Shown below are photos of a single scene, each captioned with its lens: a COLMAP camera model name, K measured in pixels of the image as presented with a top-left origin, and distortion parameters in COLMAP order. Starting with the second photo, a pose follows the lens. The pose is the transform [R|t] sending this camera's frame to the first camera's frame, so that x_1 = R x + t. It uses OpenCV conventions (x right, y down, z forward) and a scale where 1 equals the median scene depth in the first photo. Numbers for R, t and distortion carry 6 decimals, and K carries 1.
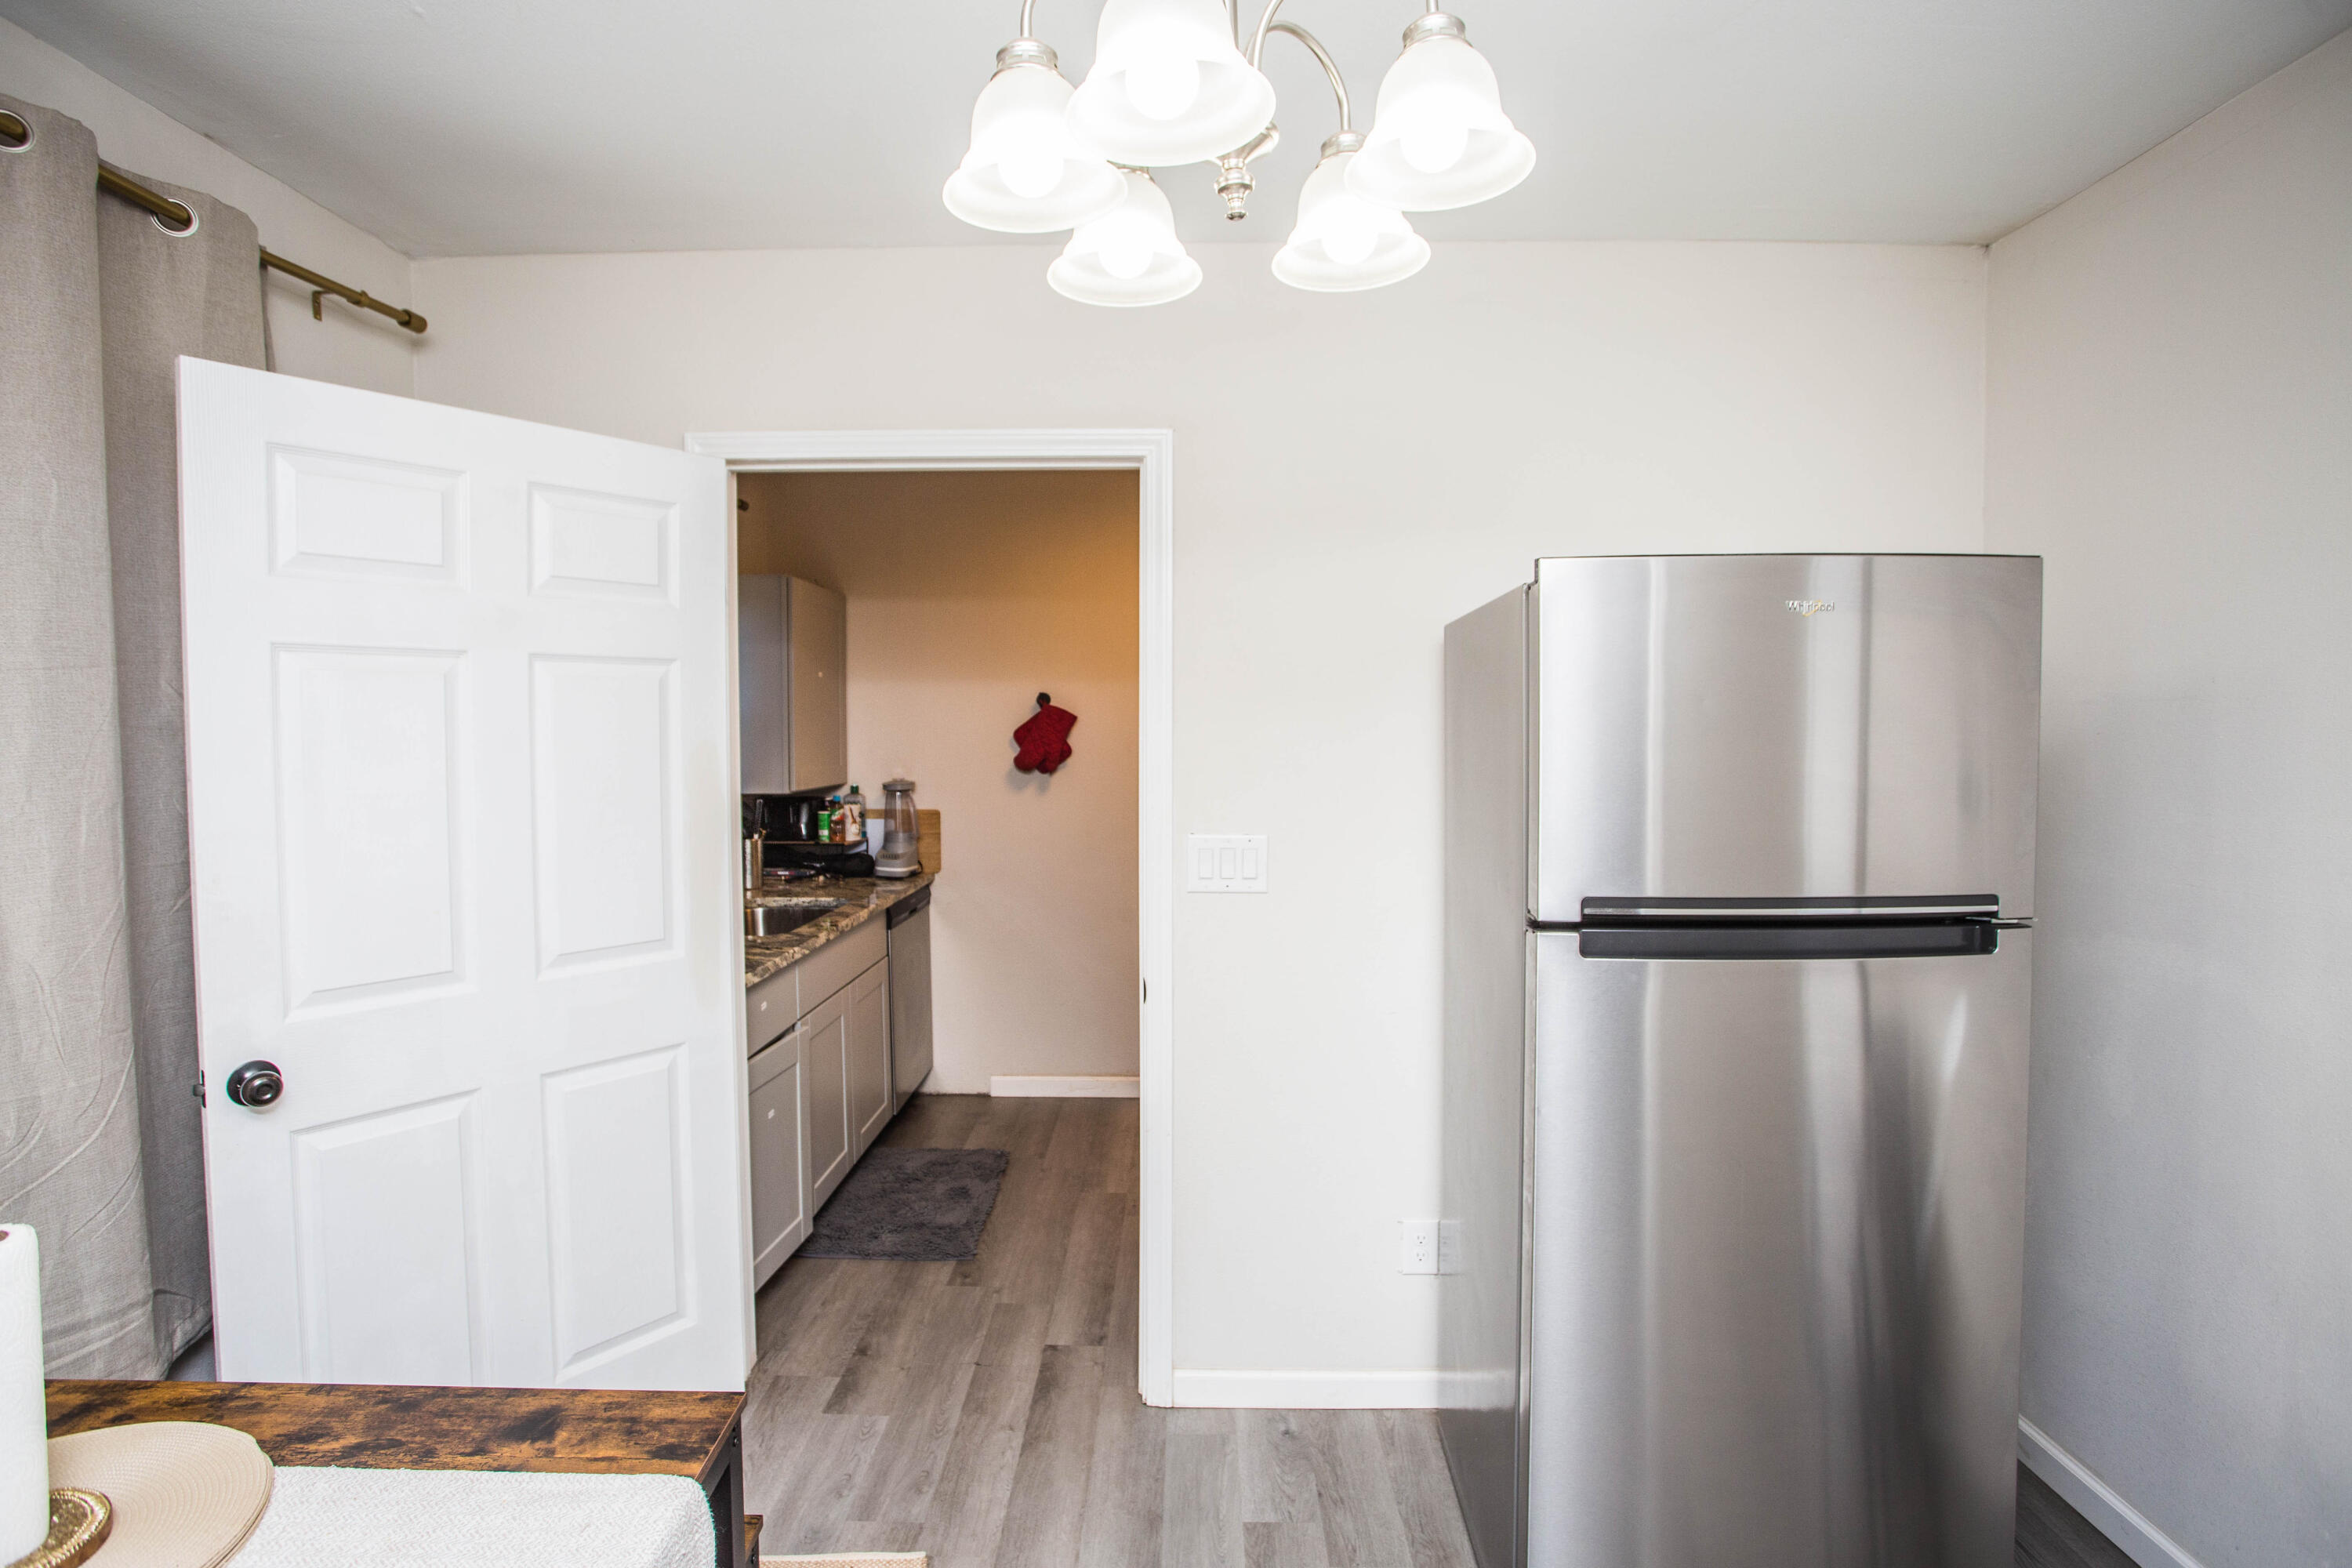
lens RADIAL K [[1136.5, 0, 1168.1], [0, 1136.5, 778.6], [0, 0, 1]] dist [-0.080034, 0.034584]
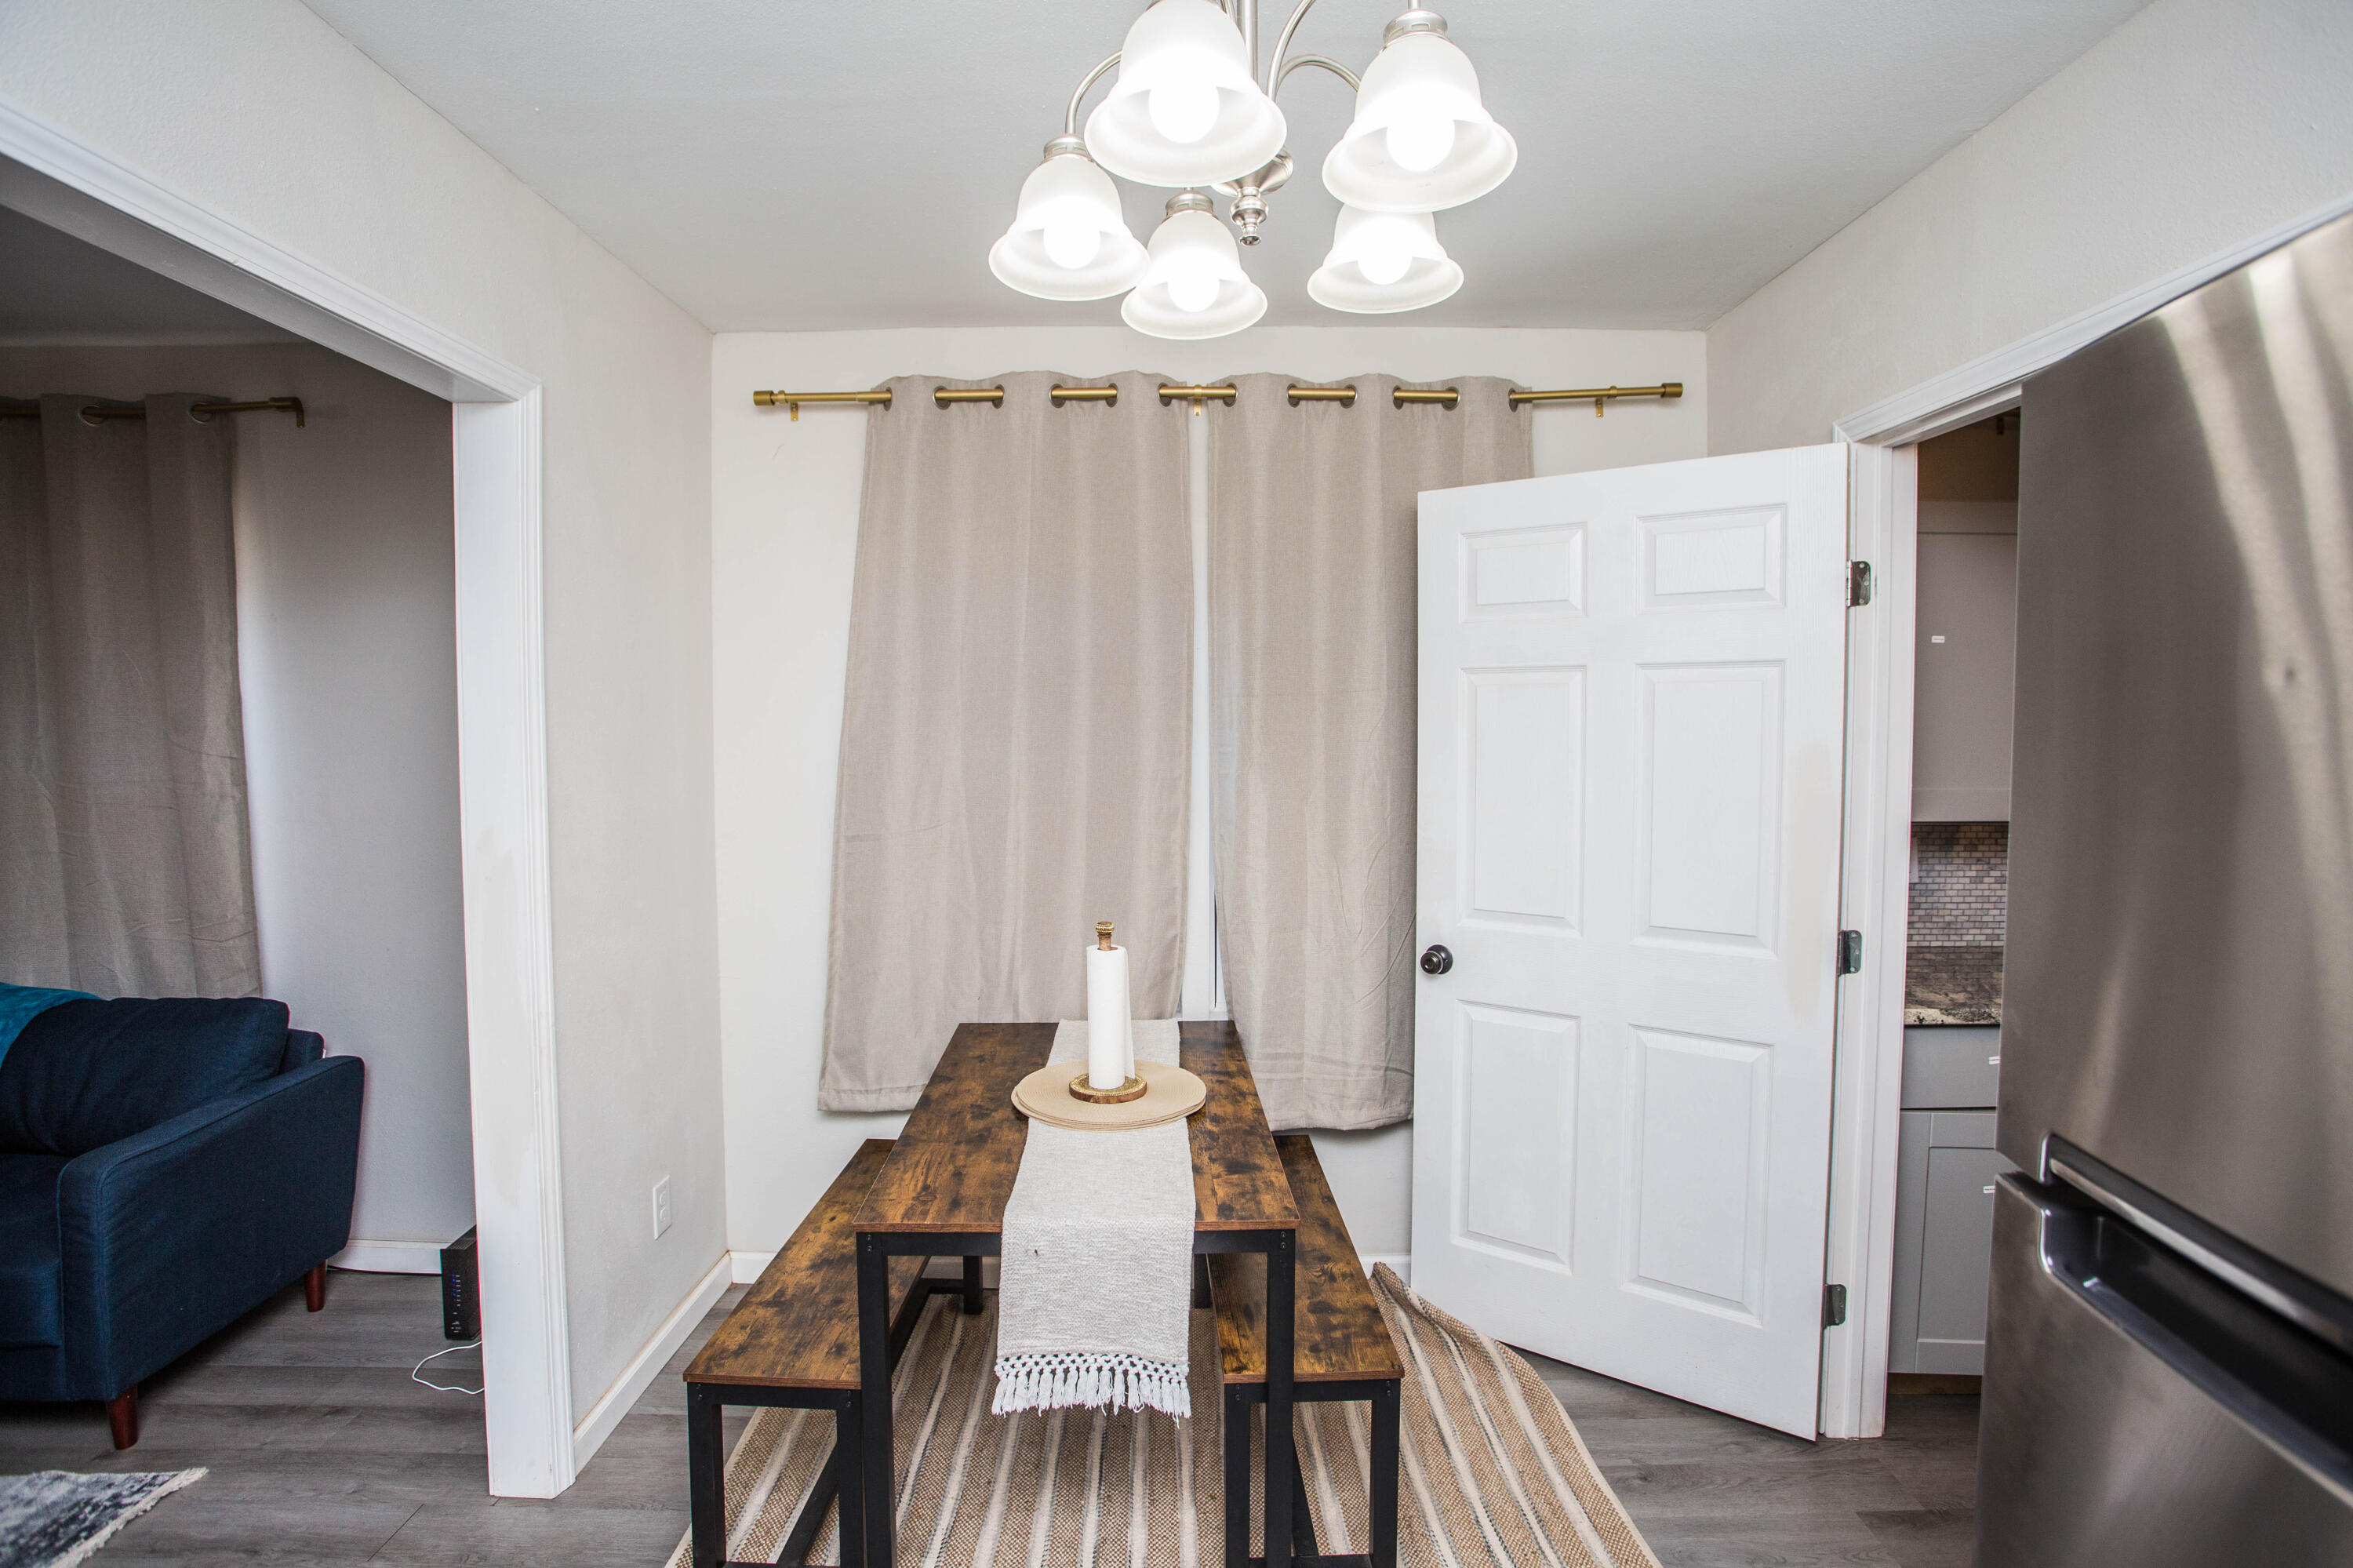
lens RADIAL K [[1137.0, 0, 1168.6], [0, 1137.0, 778.6], [0, 0, 1]] dist [-0.080034, 0.034584]
pose [[0.007349, 0.049756, -0.998734, 0.728660], [-0.039609, 0.997992, 0.049427, -0.035055], [0.999188, 0.039195, 0.009305, 0.606771]]
